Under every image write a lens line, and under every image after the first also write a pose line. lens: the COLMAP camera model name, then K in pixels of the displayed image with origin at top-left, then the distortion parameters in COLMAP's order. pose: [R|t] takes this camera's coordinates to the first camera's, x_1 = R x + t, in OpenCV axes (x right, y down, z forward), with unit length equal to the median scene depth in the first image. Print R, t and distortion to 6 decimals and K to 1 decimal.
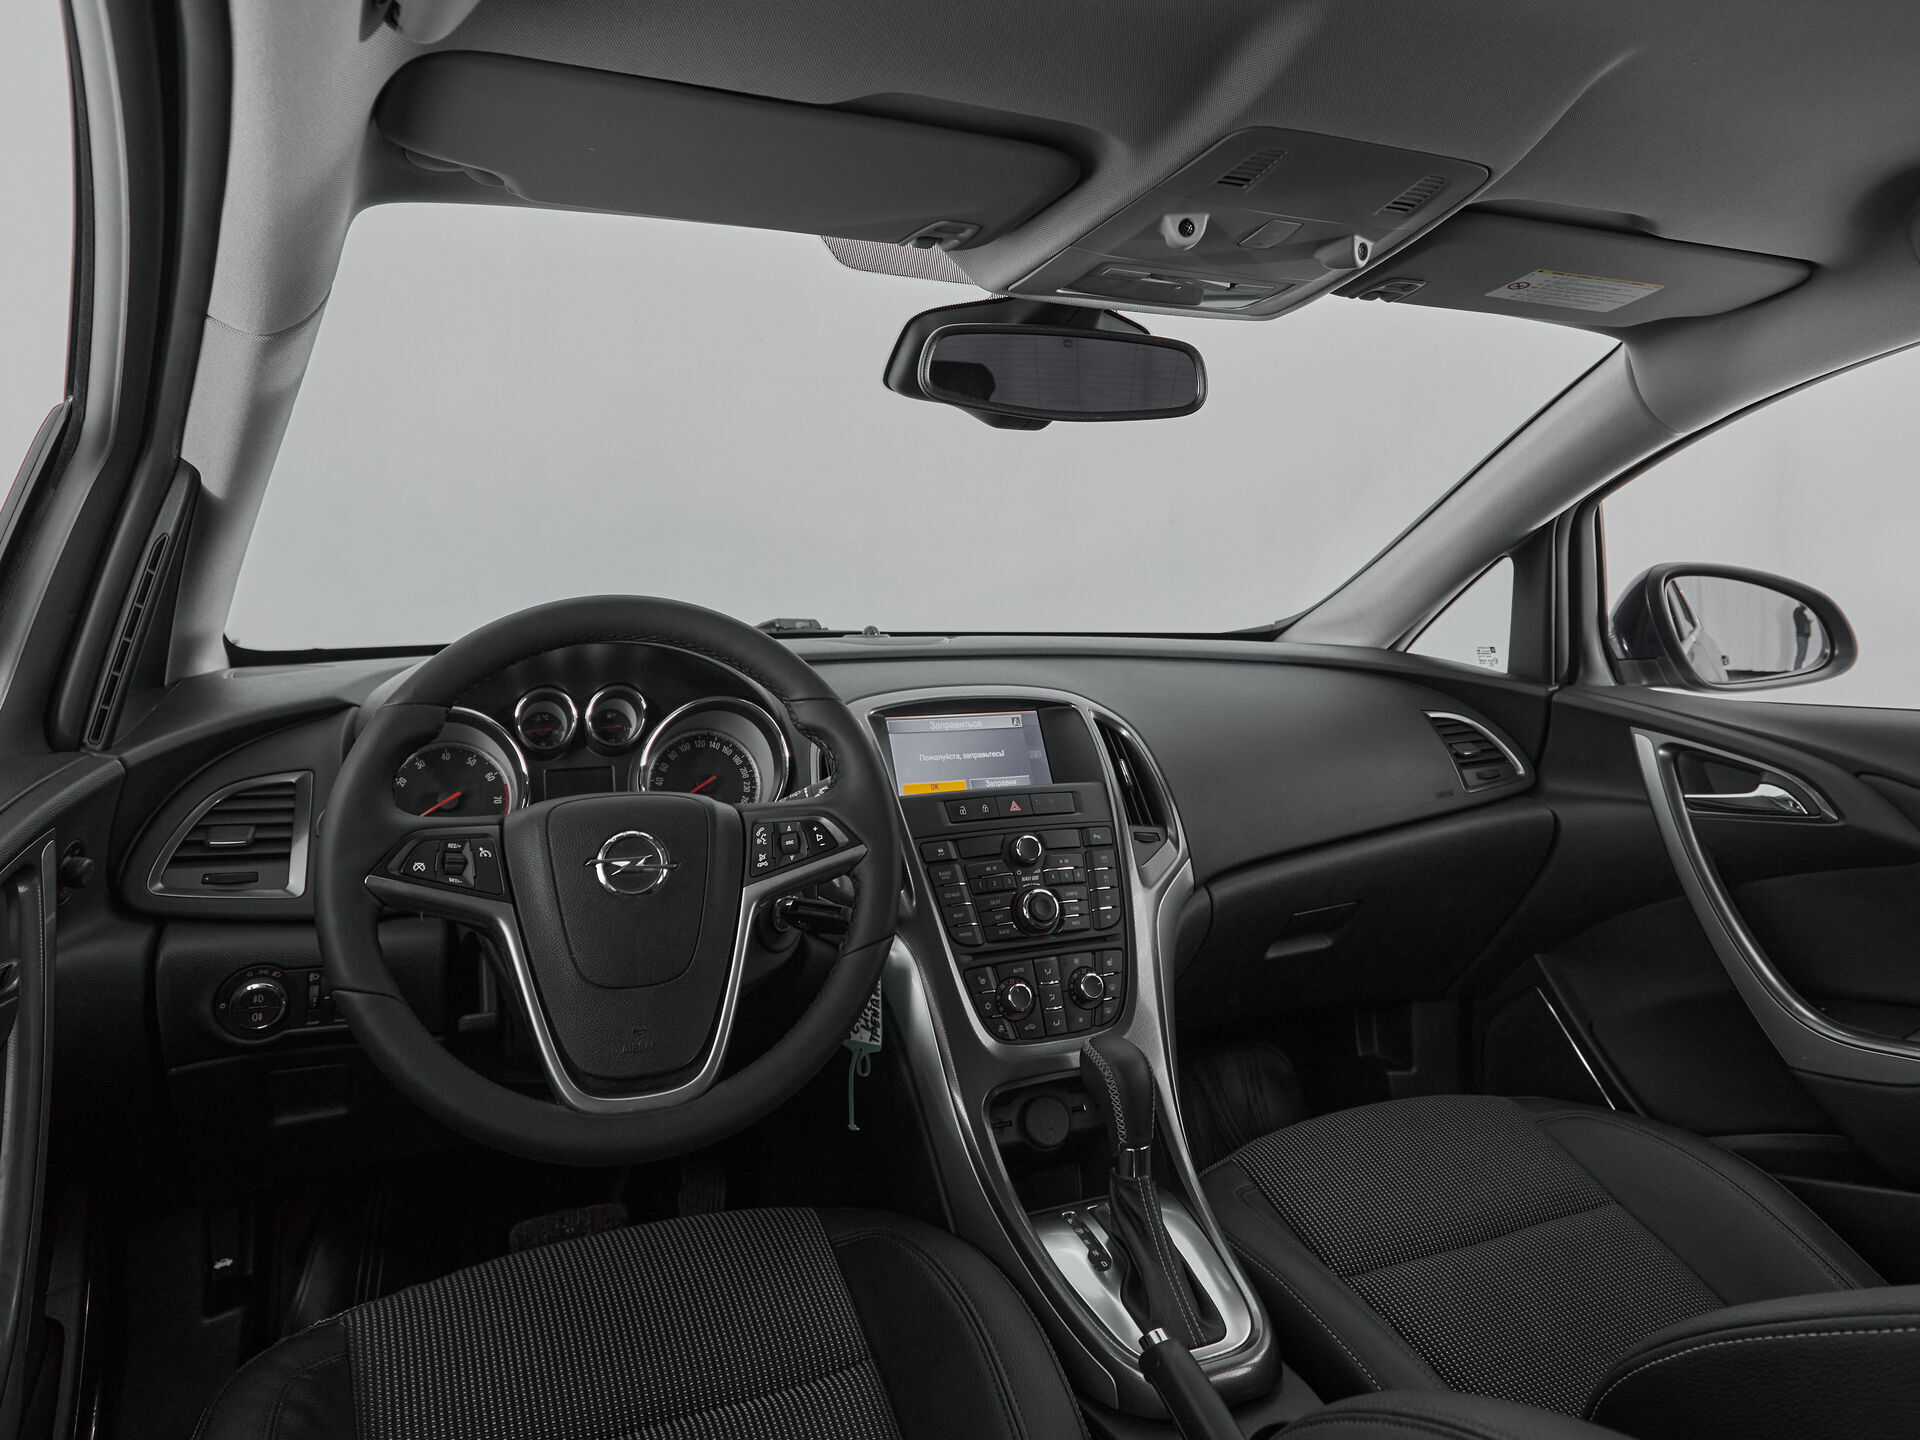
lens RADIAL K [[1402.9, 0, 1068.6], [0, 1402.9, 578.9], [0, 0, 1]] dist [0.001155, 0.002106]
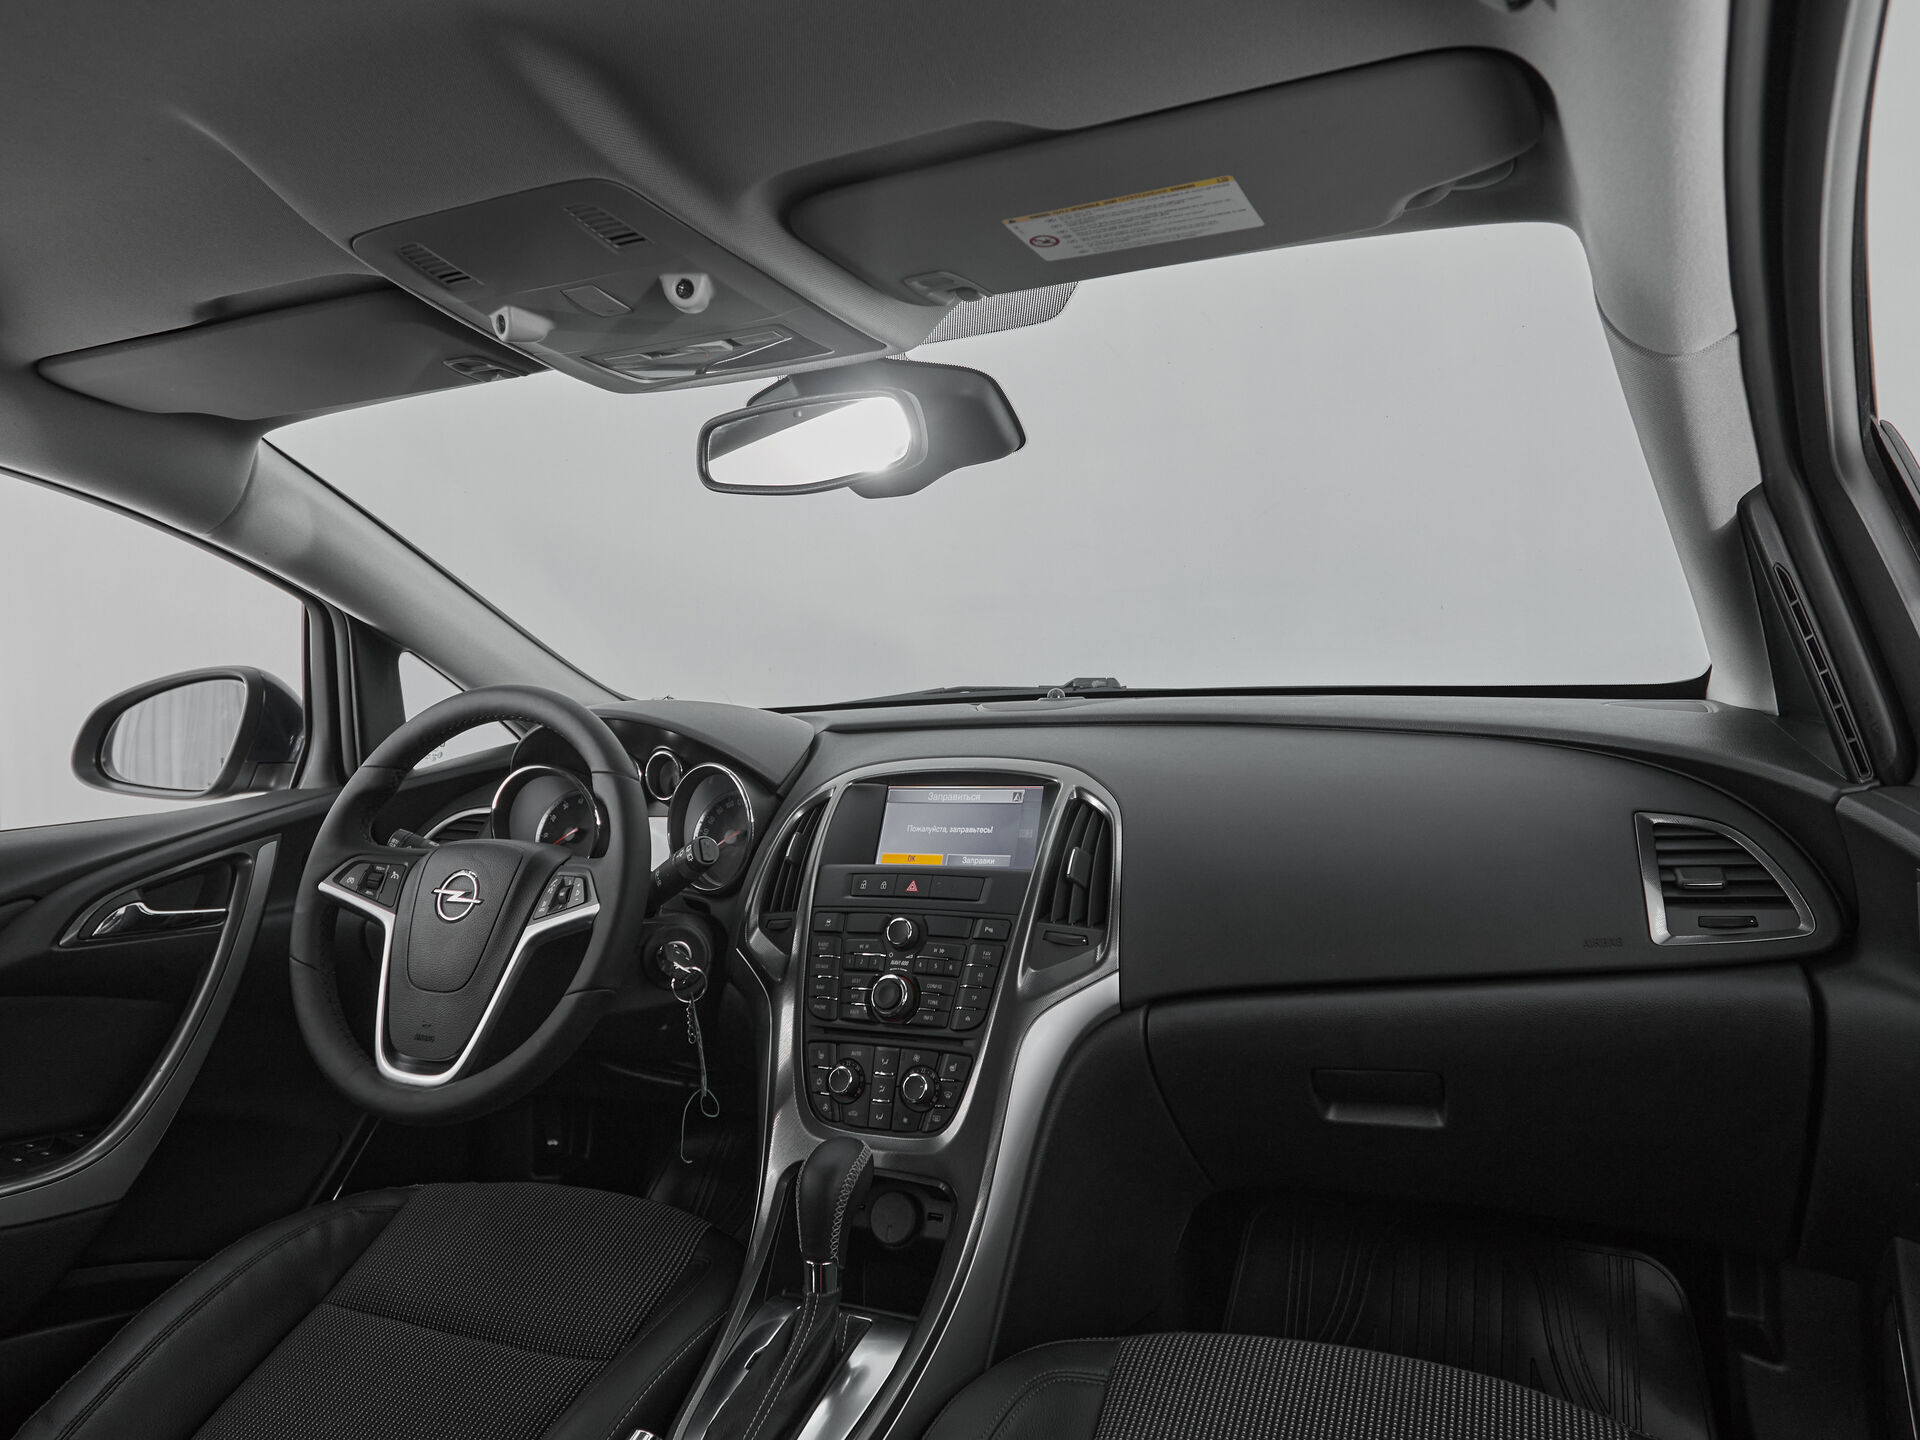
lens RADIAL K [[1402.9, 0, 918.8], [0, 1402.9, 659.4], [0, 0, 1]] dist [0.001155, 0.002106]
pose [[0.601433, -0.021700, -0.798629, 0.734424], [0.054154, 0.998439, 0.013653, -0.006134], [0.797086, -0.051461, 0.601669, 0.432457]]
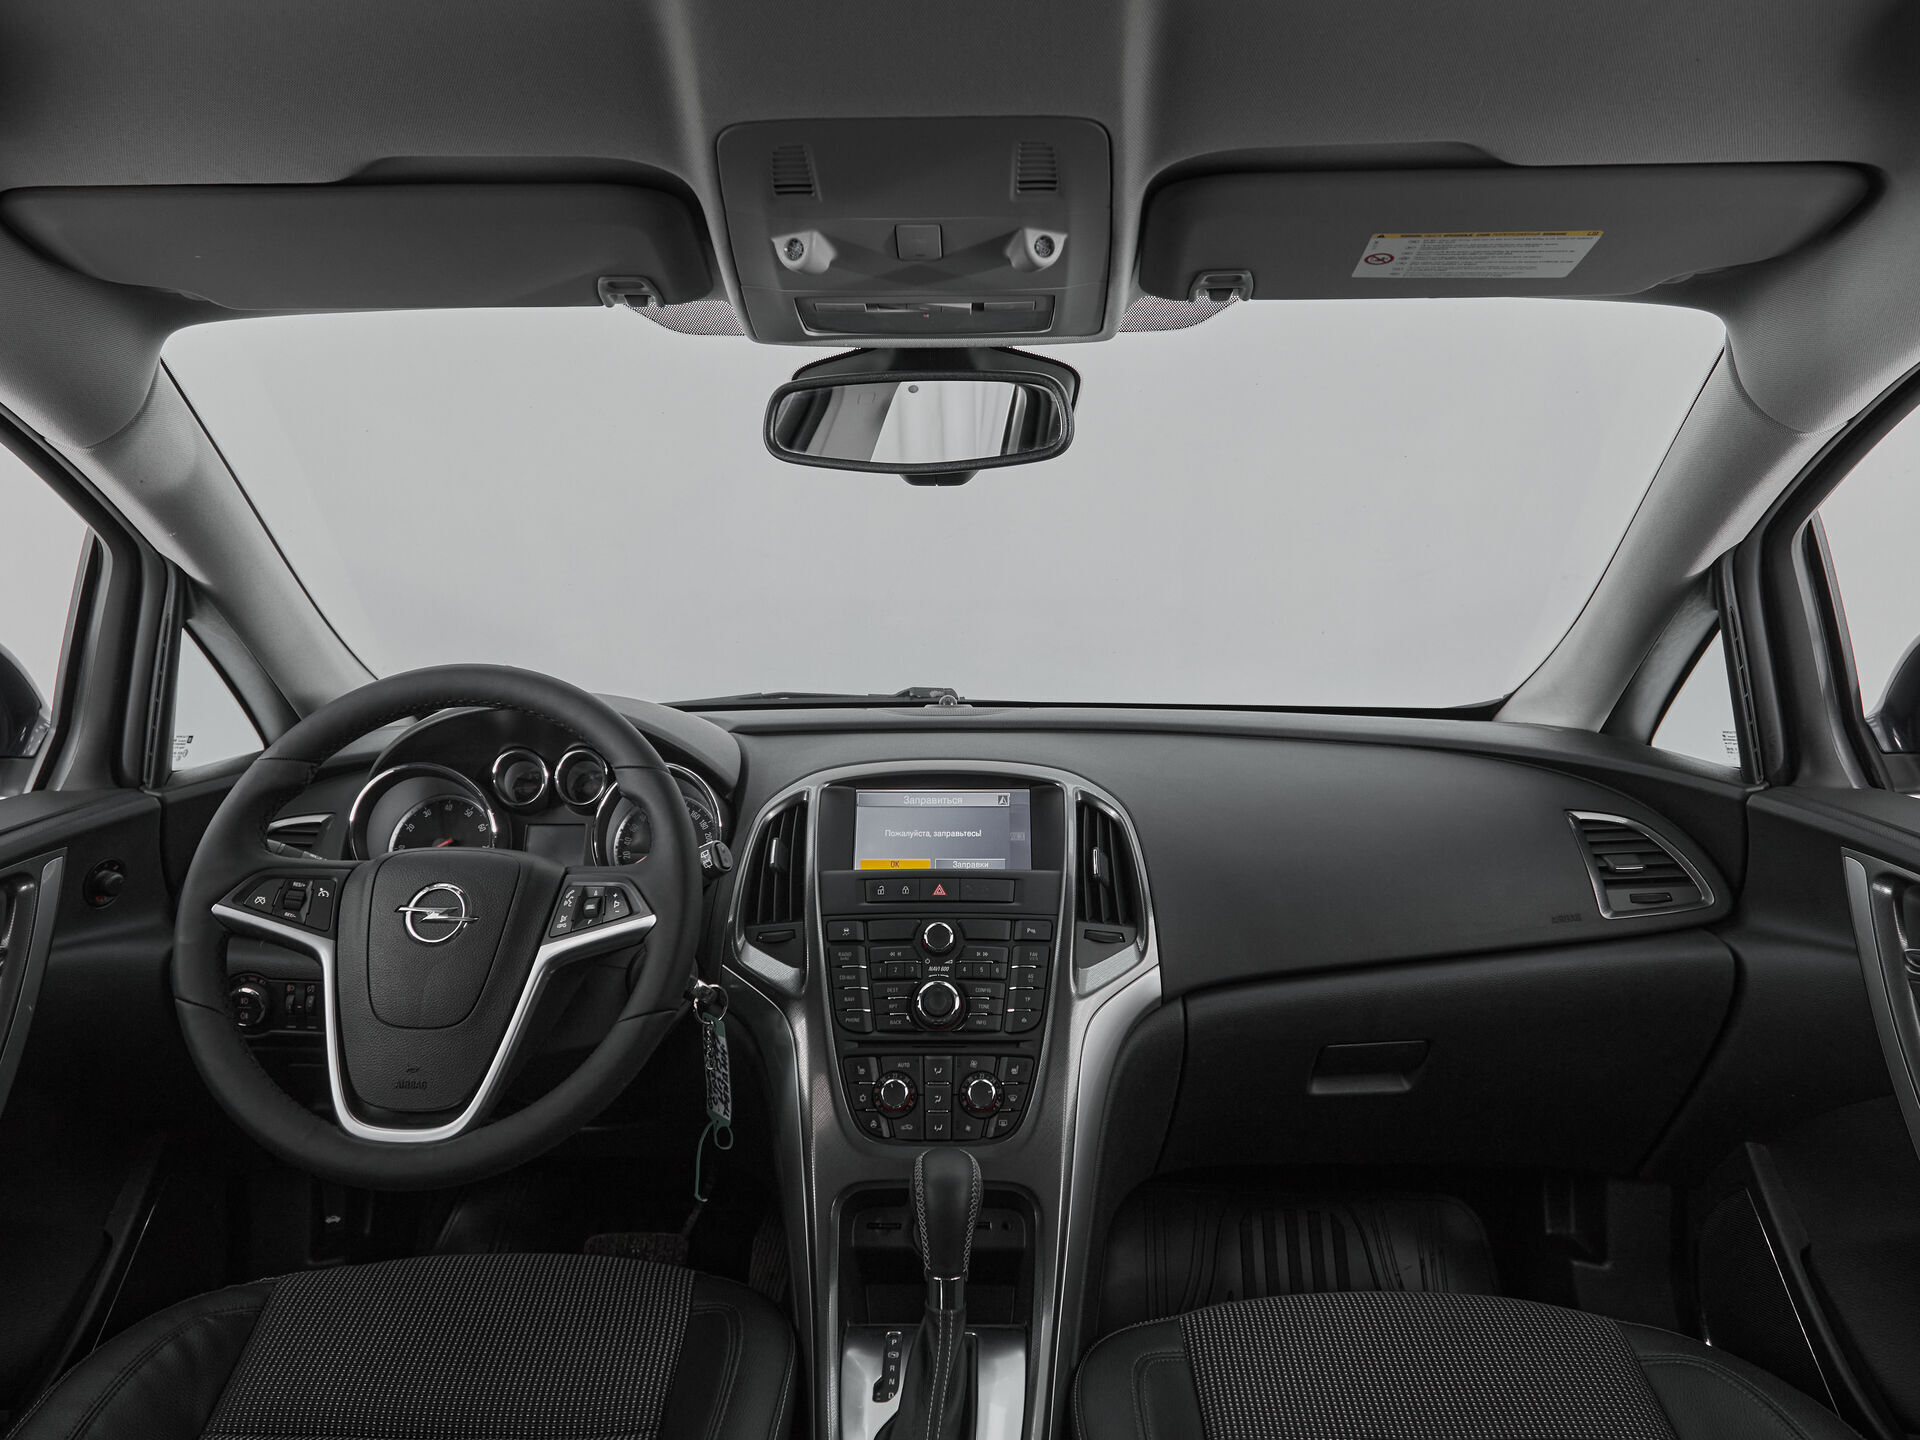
lens RADIAL K [[1402.9, 0, 949.9], [0, 1402.9, 658.8], [0, 0, 1]] dist [0.001155, 0.002106]
pose [[0.880135, -0.003056, -0.474714, 0.410708], [0.006177, 0.999968, 0.005016, 0.003566], [0.474684, -0.007347, 0.880126, 0.182541]]
